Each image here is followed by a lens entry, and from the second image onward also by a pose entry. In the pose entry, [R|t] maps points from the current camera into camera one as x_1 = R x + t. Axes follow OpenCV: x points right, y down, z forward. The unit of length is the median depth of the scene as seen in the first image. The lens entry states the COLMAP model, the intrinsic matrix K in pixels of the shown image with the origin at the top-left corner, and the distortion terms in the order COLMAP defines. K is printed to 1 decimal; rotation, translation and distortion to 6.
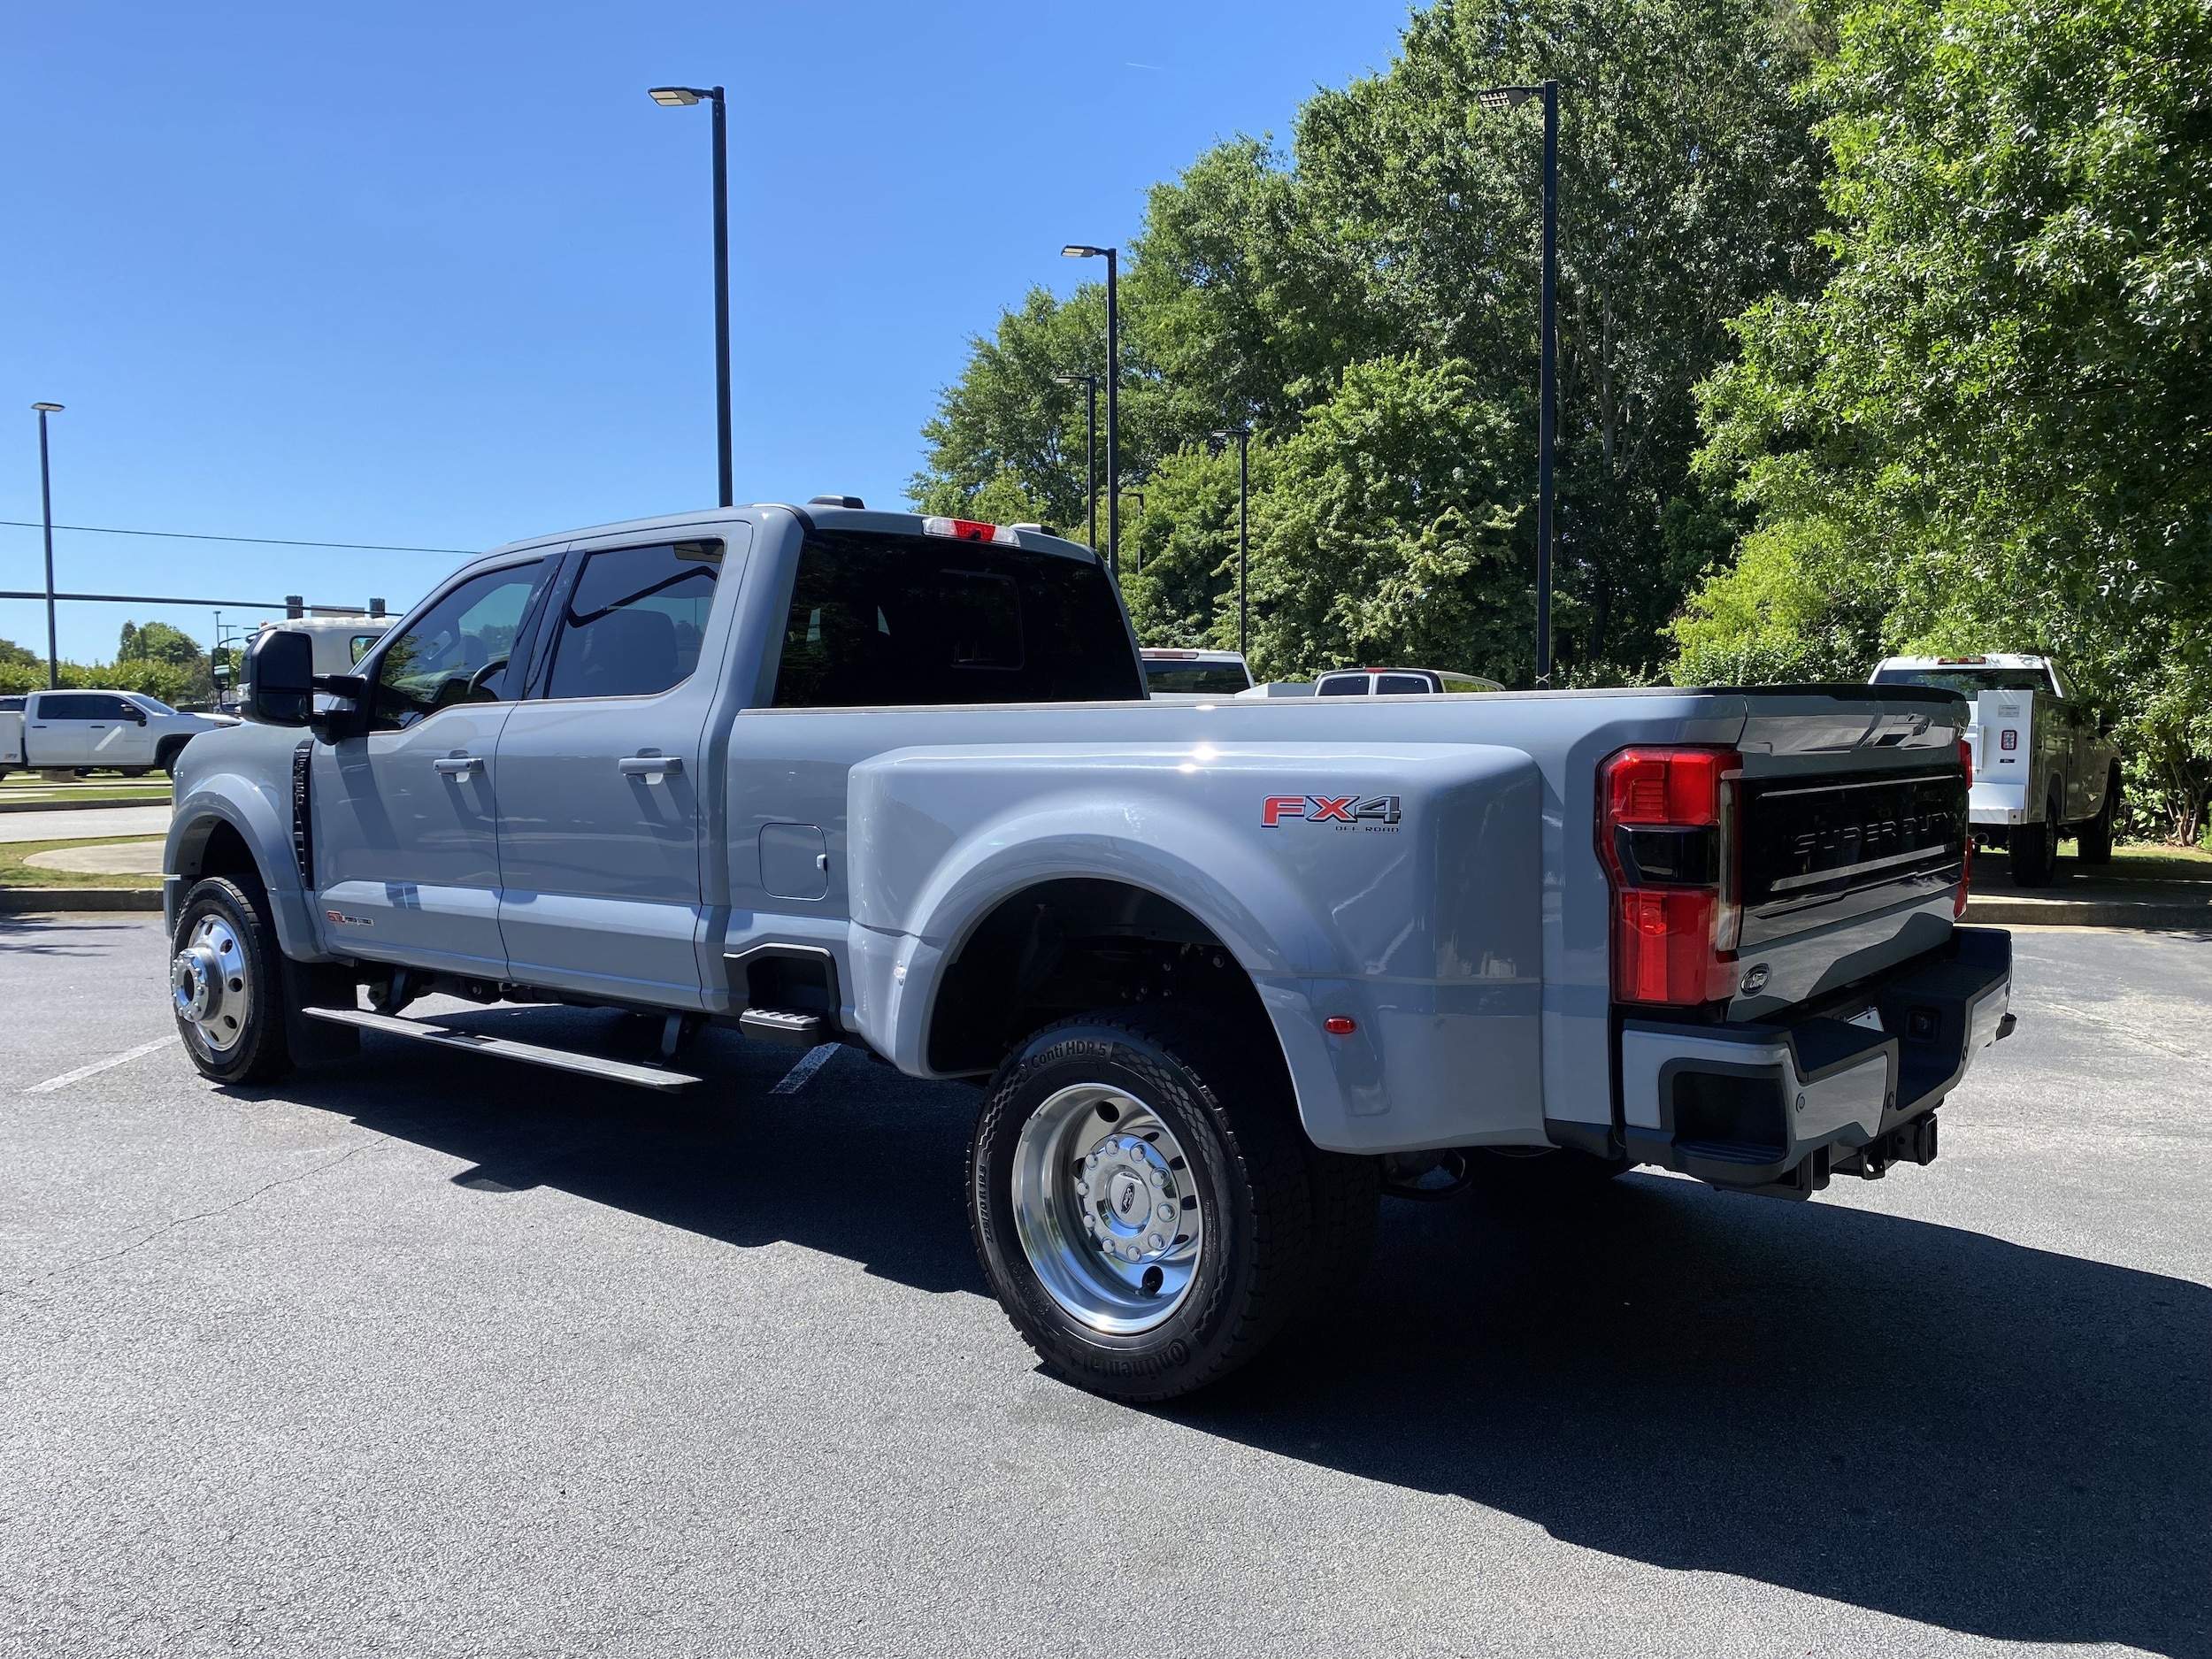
lens RADIAL K [[1732.7, 0, 1106.0], [0, 1732.7, 829.5], [0, 0, 1]] dist [0.065924, -0.082752]
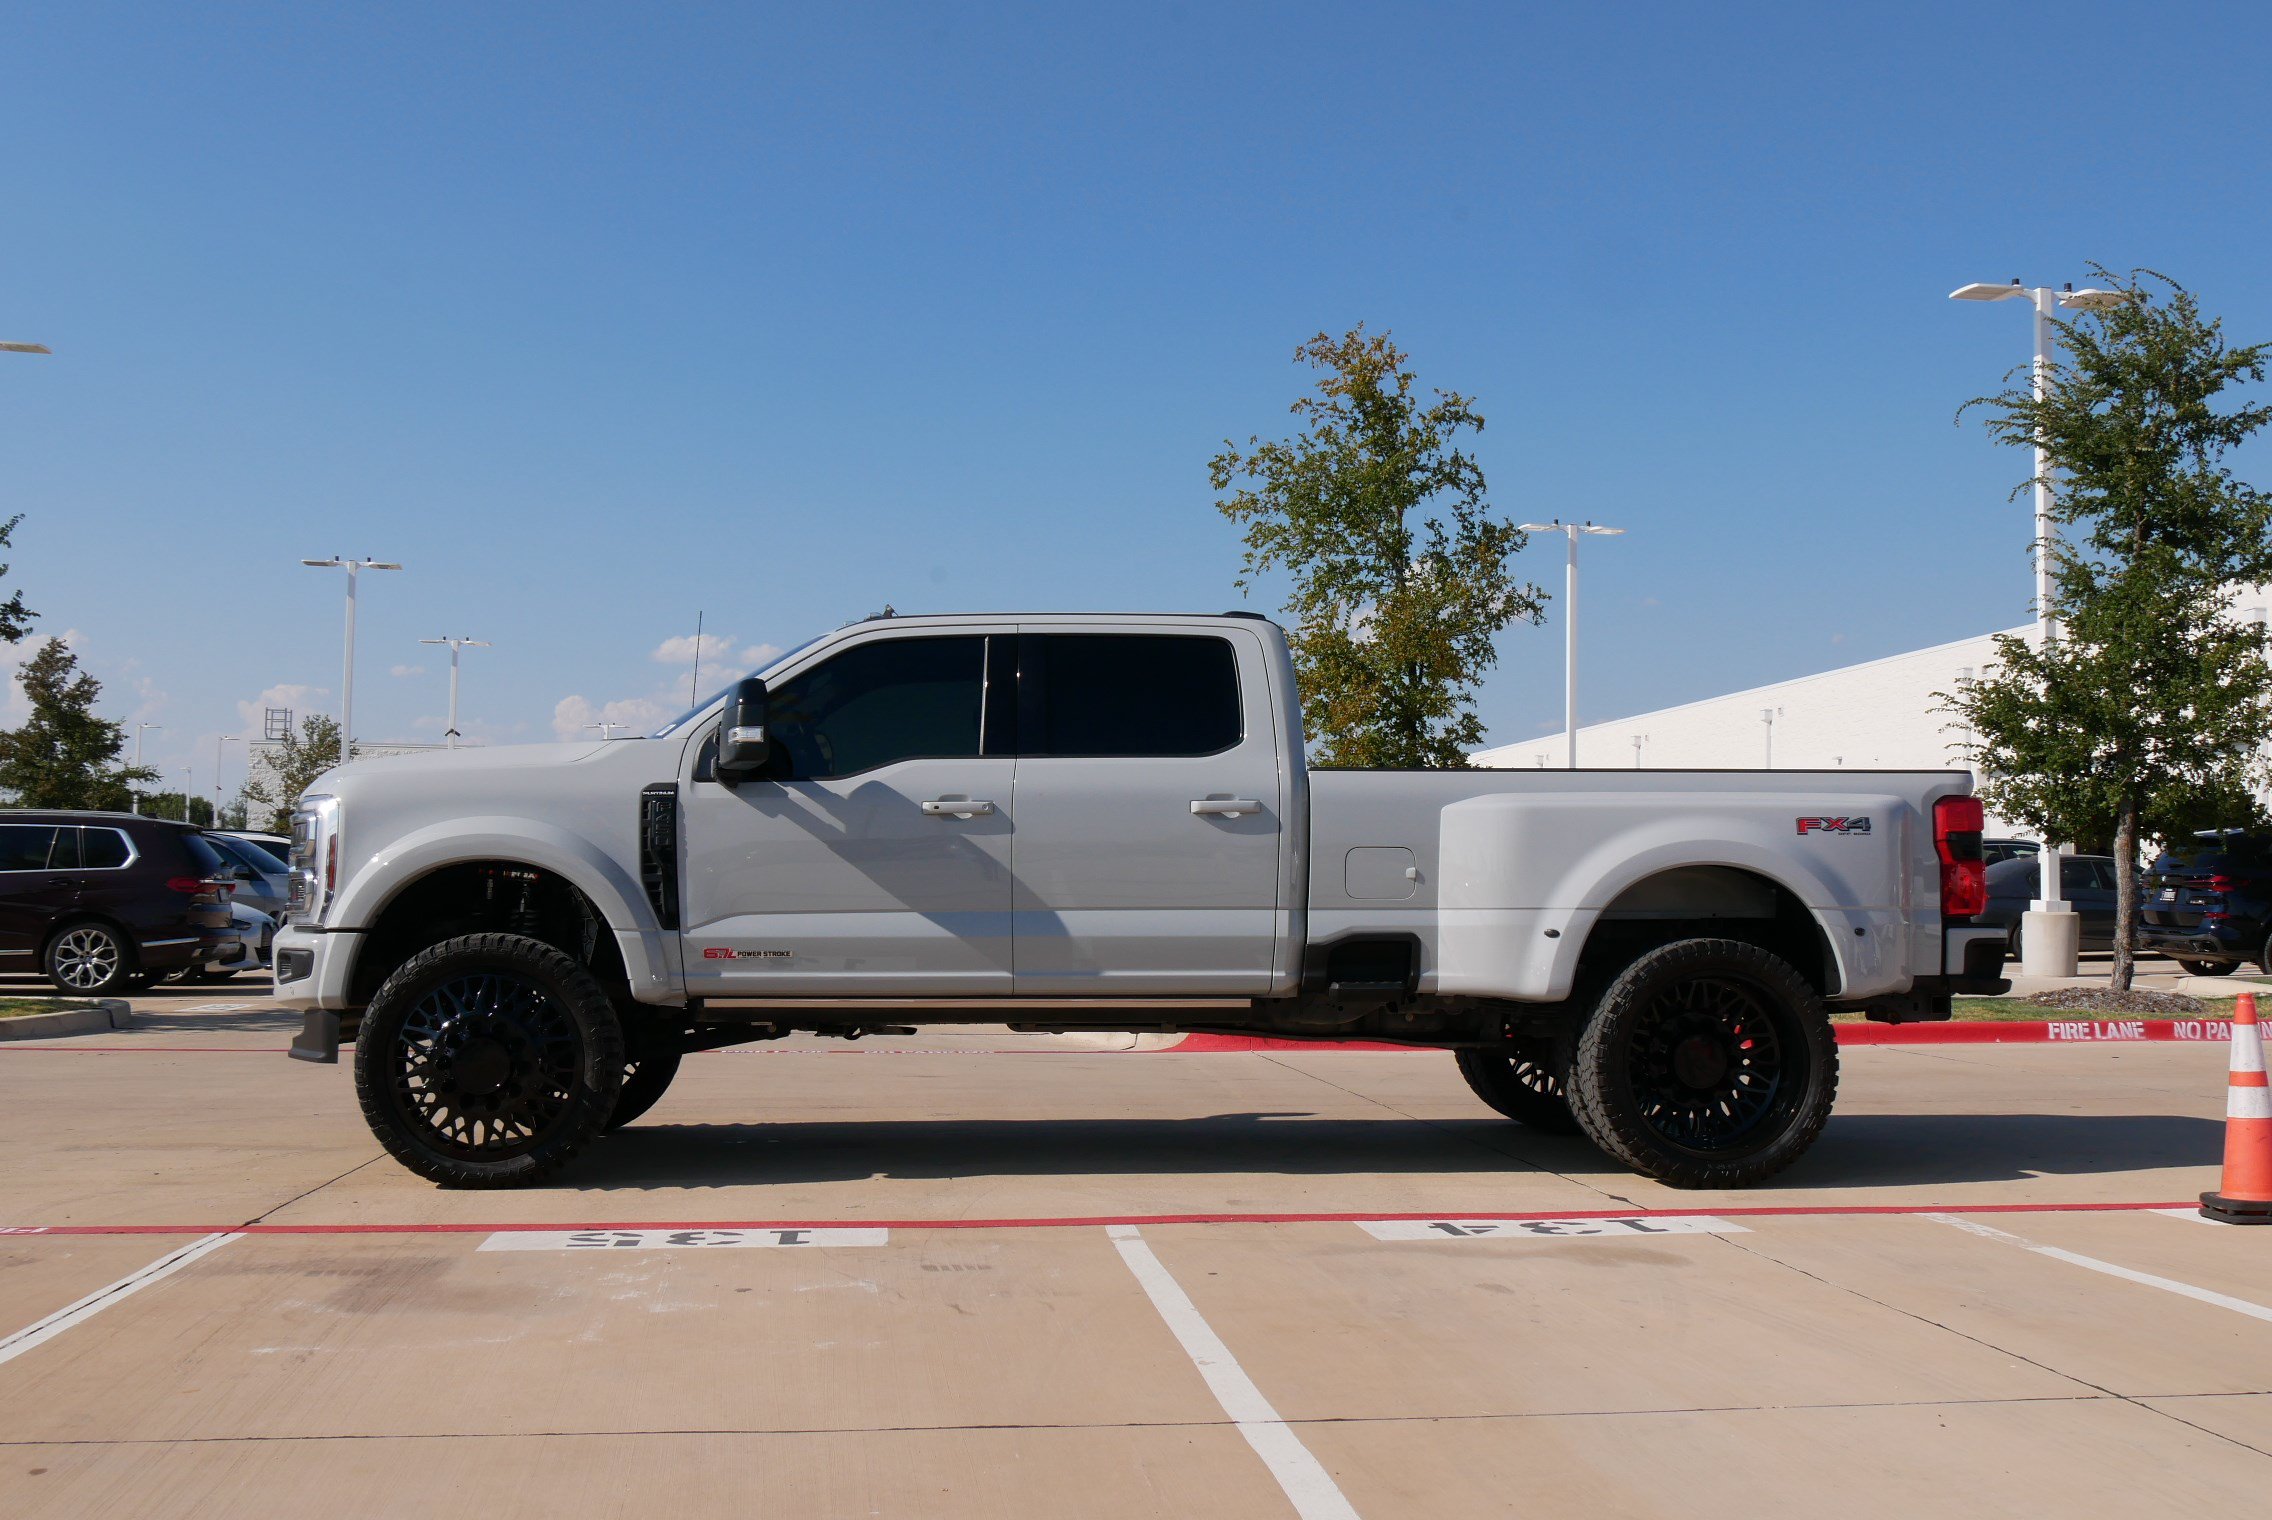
lens RADIAL K [[2365.1, 0, 1136.0], [0, 2365.1, 760.0], [0, 0, 1]] dist [-0.006014, 0.009148]
pose [[0.715321, 0.045209, 0.697332, -1.594987], [0.030822, 0.994893, -0.096118, 0.100106], [-0.698116, 0.090248, 0.710275, -0.260102]]
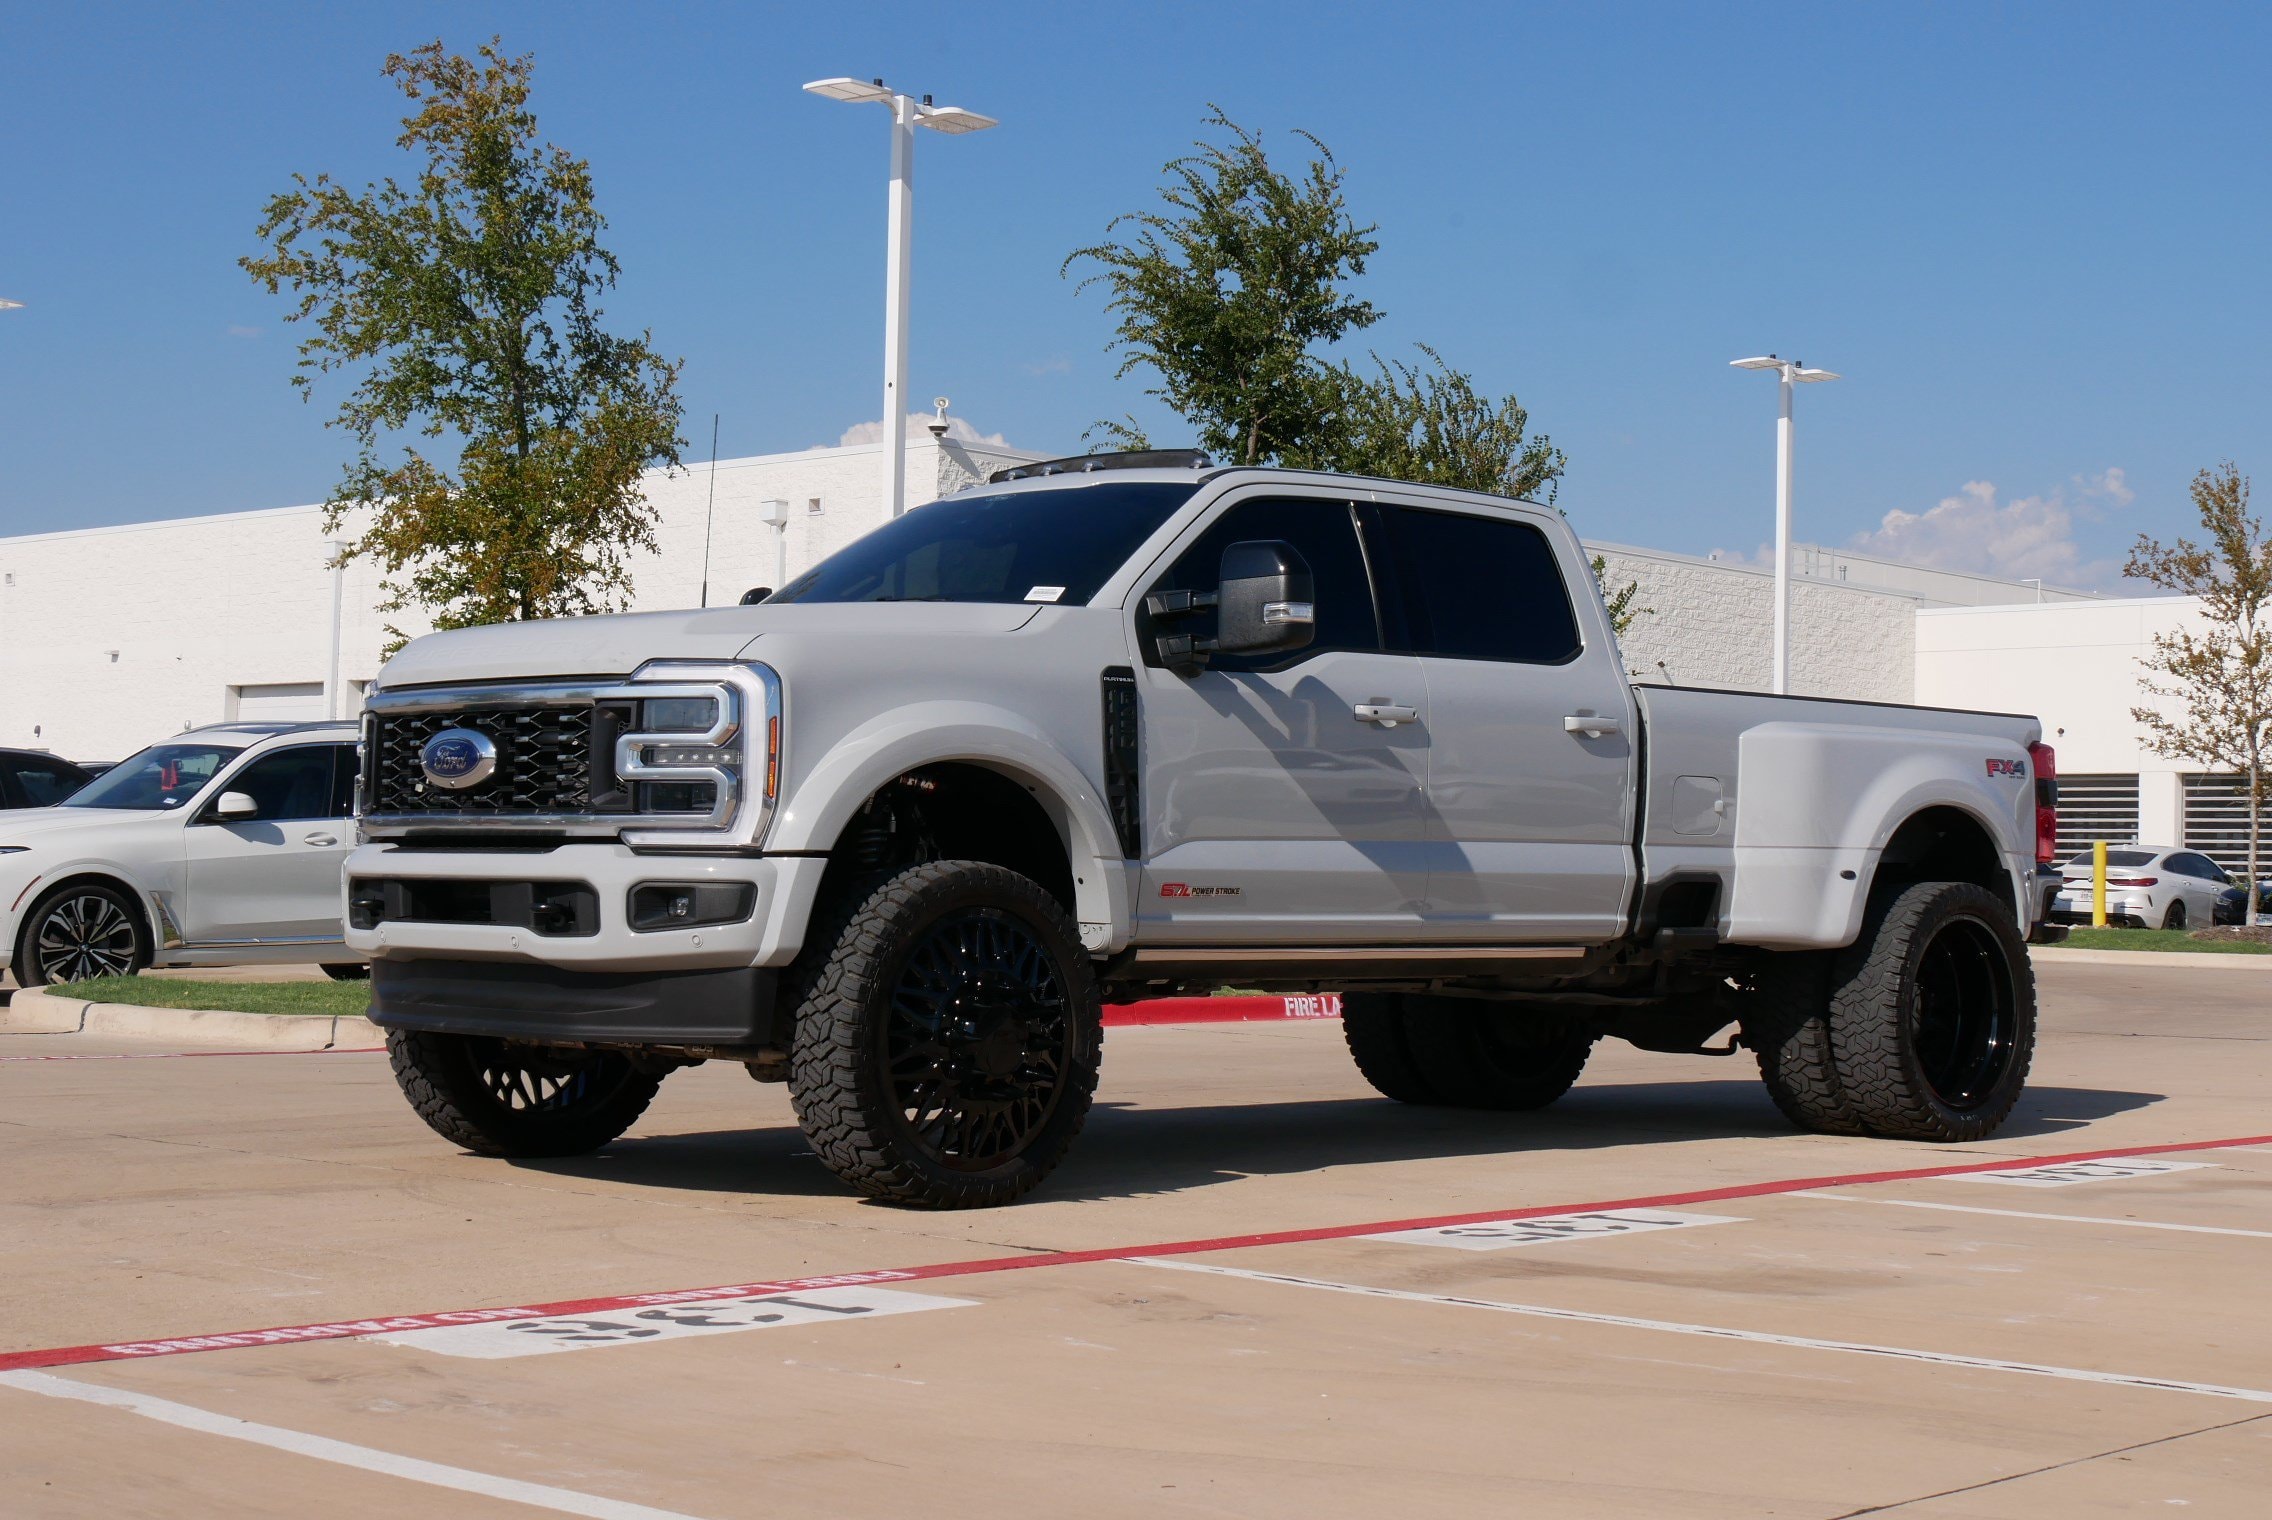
lens RADIAL K [[3450.5, 0, 1136.0], [0, 3450.5, 760.0], [0, 0, 1]] dist [-0.003150, -0.002799]
pose [[0.087387, 0.039880, 0.995376, -2.591895], [0.036187, 0.998412, -0.043178, 0.074130], [-0.995517, 0.039793, 0.085805, 1.106986]]
